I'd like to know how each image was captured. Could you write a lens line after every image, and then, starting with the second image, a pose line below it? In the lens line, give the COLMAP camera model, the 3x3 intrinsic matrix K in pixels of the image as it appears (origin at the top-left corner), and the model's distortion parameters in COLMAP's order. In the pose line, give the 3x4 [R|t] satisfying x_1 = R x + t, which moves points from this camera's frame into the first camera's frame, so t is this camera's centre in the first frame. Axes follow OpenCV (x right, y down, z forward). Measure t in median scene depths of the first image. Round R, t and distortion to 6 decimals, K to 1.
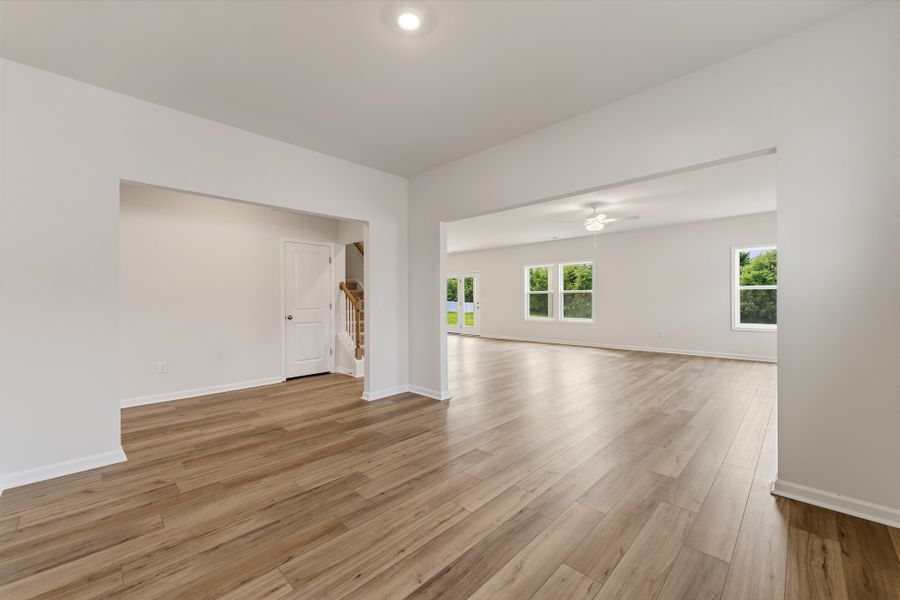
lens RADIAL K [[355.5, 0, 450.0], [0, 355.5, 300.0], [0, 0, 1]] dist [-0.021393, 0.000062]
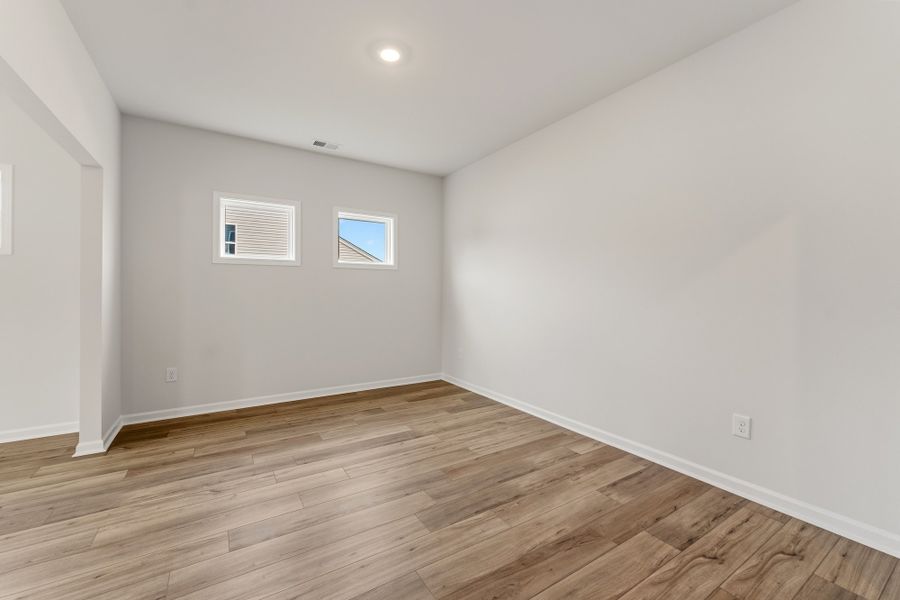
lens RADIAL K [[379.5, 0, 450.0], [0, 379.5, 300.0], [0, 0, 1]] dist [-0.025471, 0.000029]
pose [[-0.974453, -0.005623, 0.224521, -0.572676], [-0.000071, 0.999694, 0.024731, -0.005279], [-0.224591, 0.024083, -0.974155, 2.110372]]
